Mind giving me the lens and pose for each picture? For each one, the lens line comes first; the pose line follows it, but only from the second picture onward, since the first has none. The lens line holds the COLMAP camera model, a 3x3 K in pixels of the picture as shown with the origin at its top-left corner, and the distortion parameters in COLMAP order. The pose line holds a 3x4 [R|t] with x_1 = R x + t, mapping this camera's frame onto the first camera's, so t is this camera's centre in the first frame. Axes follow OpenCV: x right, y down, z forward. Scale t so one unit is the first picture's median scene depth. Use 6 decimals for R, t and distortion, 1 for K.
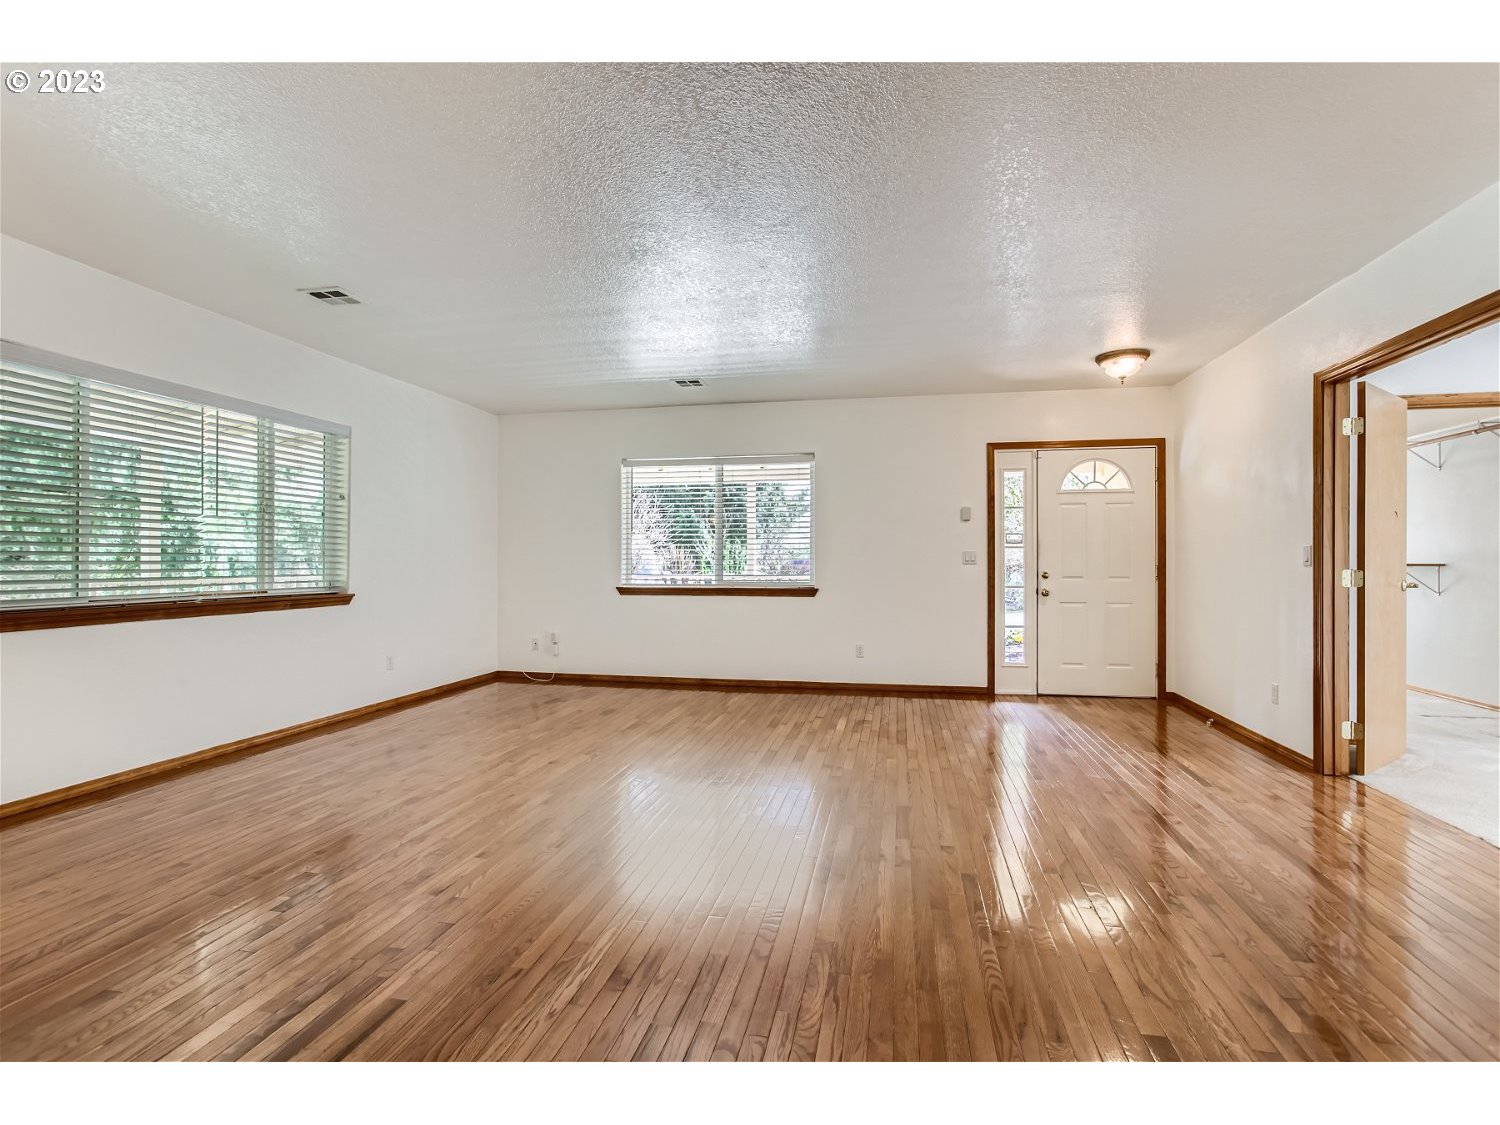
lens RADIAL K [[729.2, 0, 742.8], [0, 729.2, 560.9], [0, 0, 1]] dist [-0.047230, 0.031007]
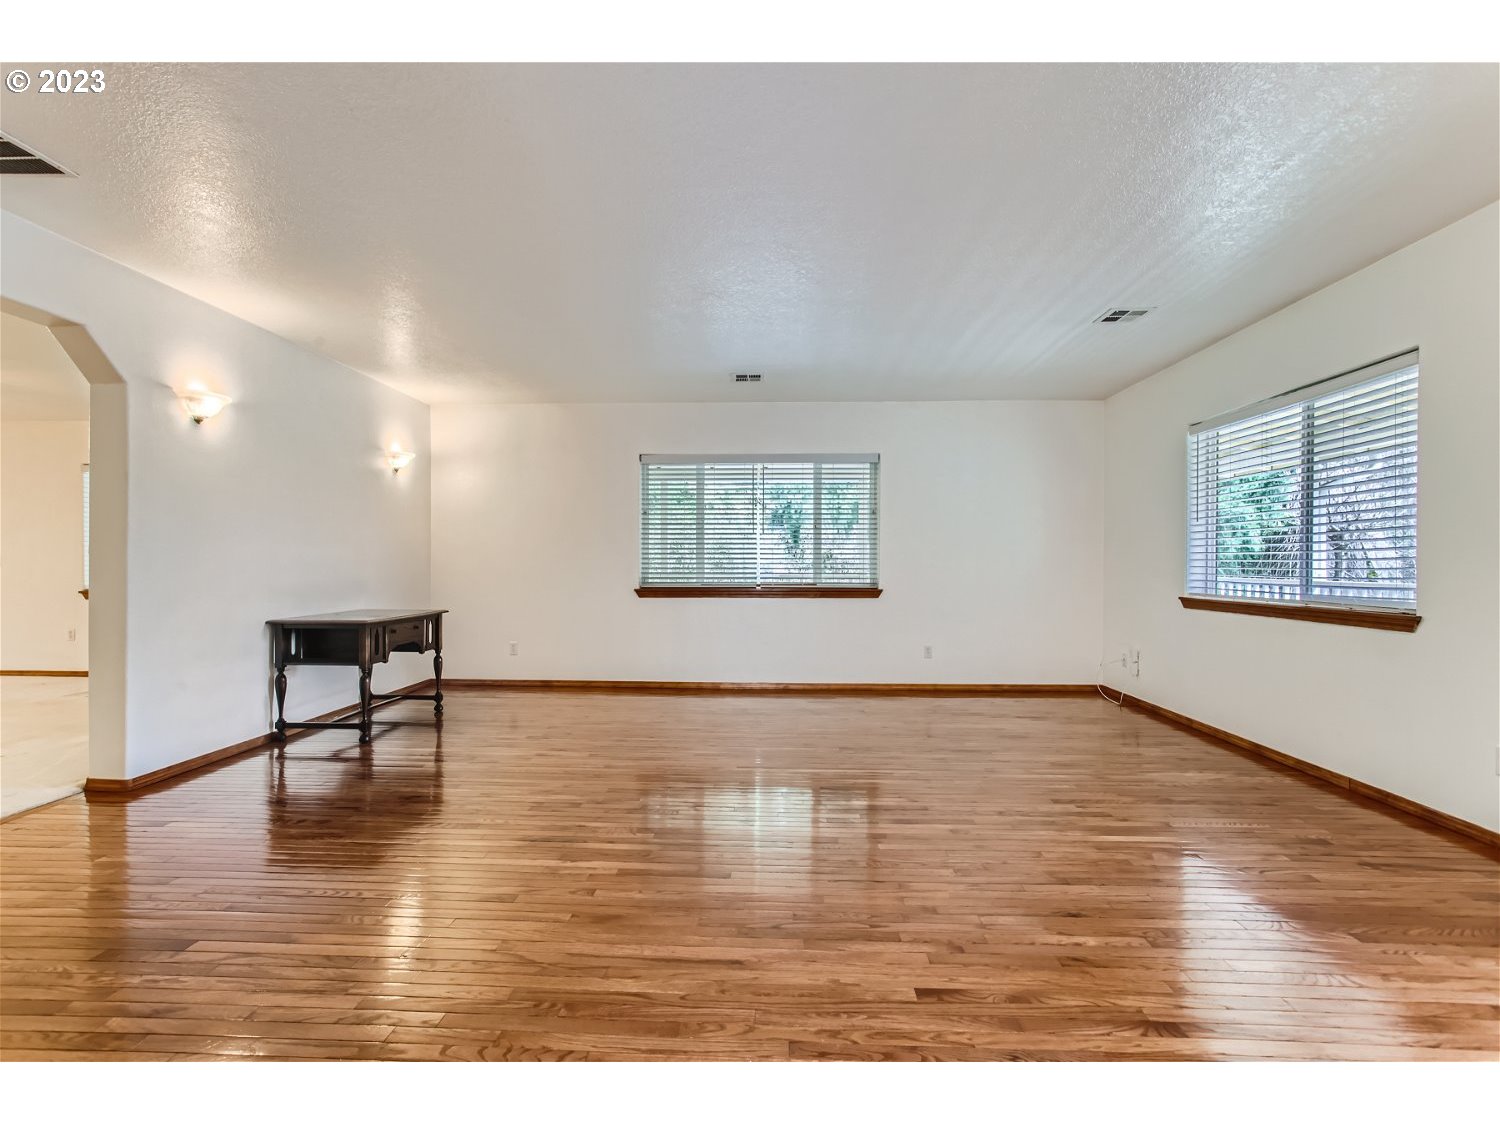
lens RADIAL K [[729.2, 0, 742.8], [0, 729.2, 560.9], [0, 0, 1]] dist [-0.047230, 0.031007]
pose [[0.160695, -0.002690, -0.987000, 0.887134], [-0.001115, 0.999995, -0.002907, 0.002092], [0.987003, 0.001567, 0.160691, 0.793569]]
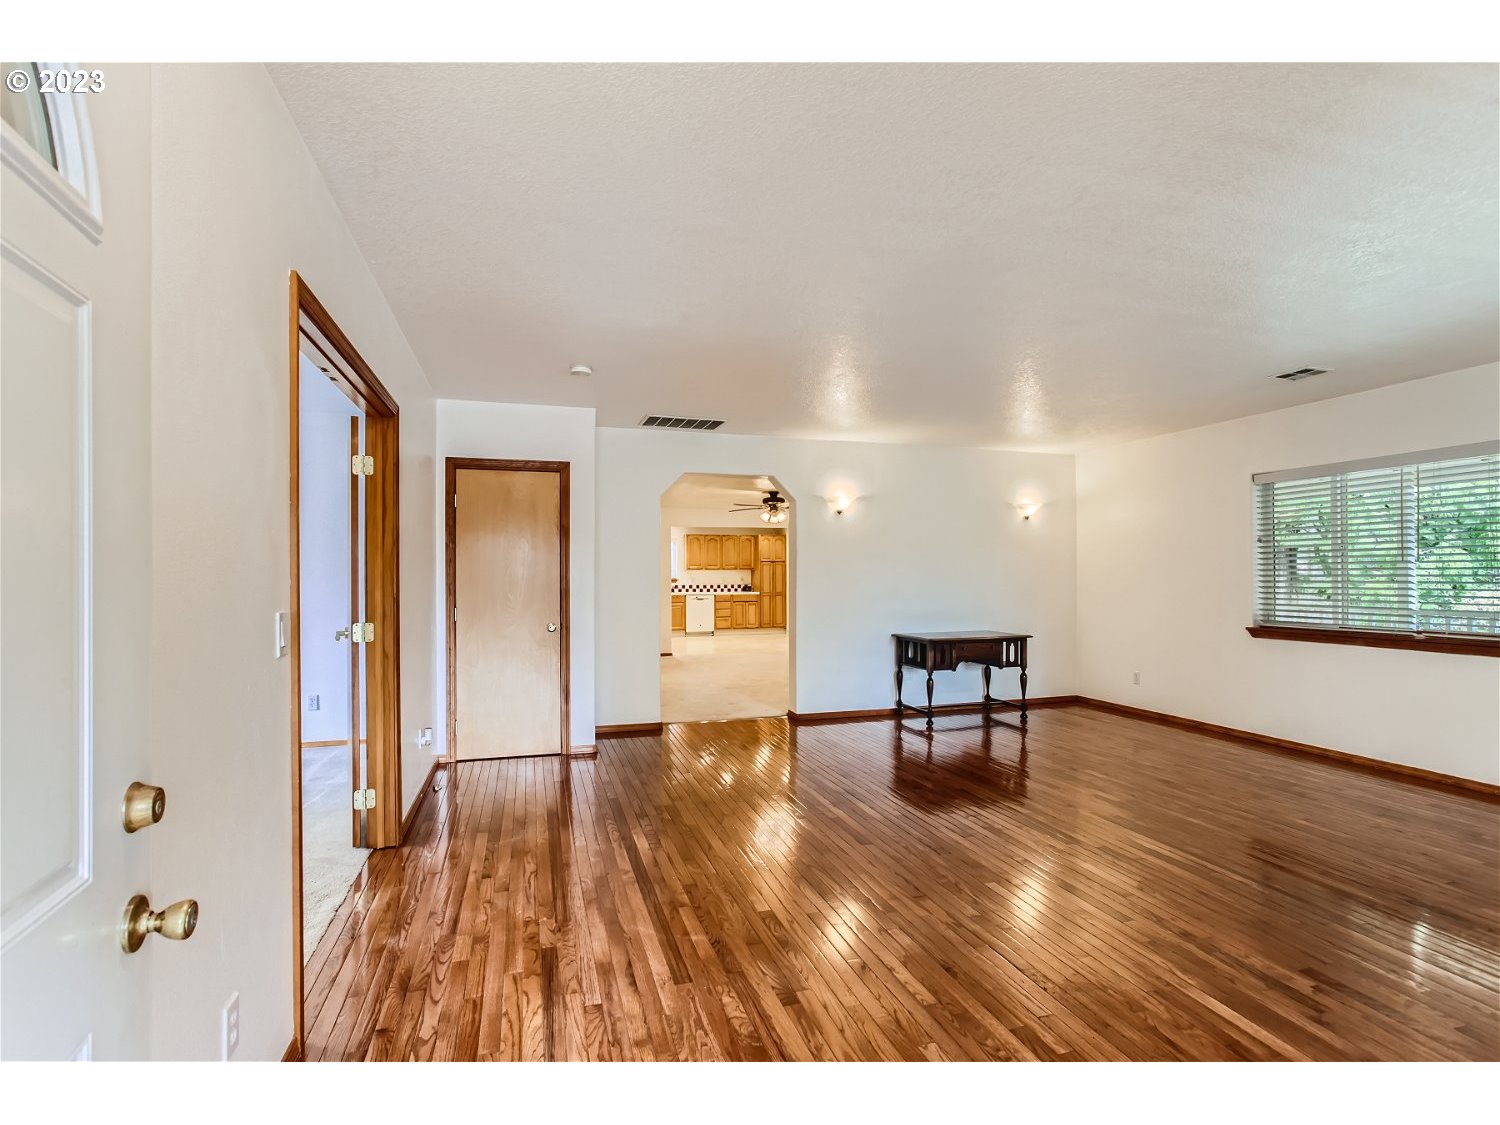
lens RADIAL K [[729.2, 0, 742.8], [0, 729.2, 560.9], [0, 0, 1]] dist [-0.047230, 0.031007]
pose [[-0.880940, -0.007975, -0.473161, 0.788155], [0.004183, 0.999688, -0.024639, -0.042753], [0.473210, -0.023684, -0.880631, 1.653592]]
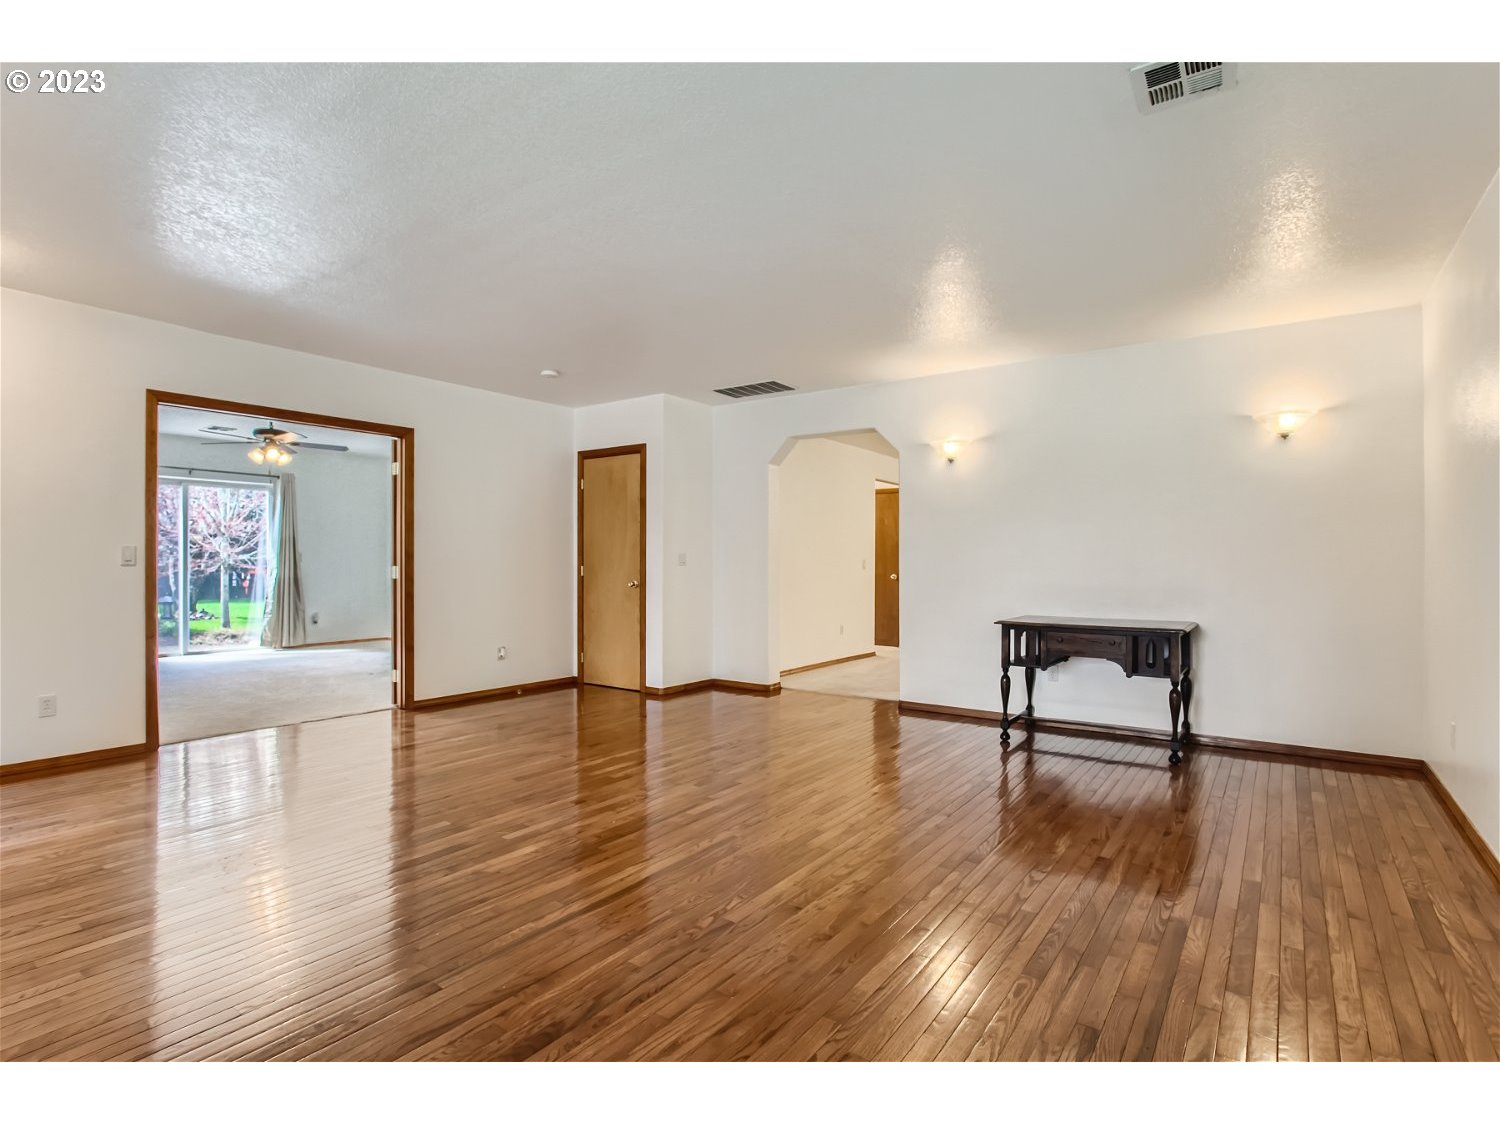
lens RADIAL K [[747.9, 0, 751.2], [0, 747.9, 552.6], [0, 0, 1]] dist [-0.002313, 0.000028]
pose [[-0.915993, 0.001583, 0.401190, -0.517621], [-0.003030, 0.999936, -0.010862, -0.003871], [-0.401182, -0.011165, -0.915930, 1.714565]]
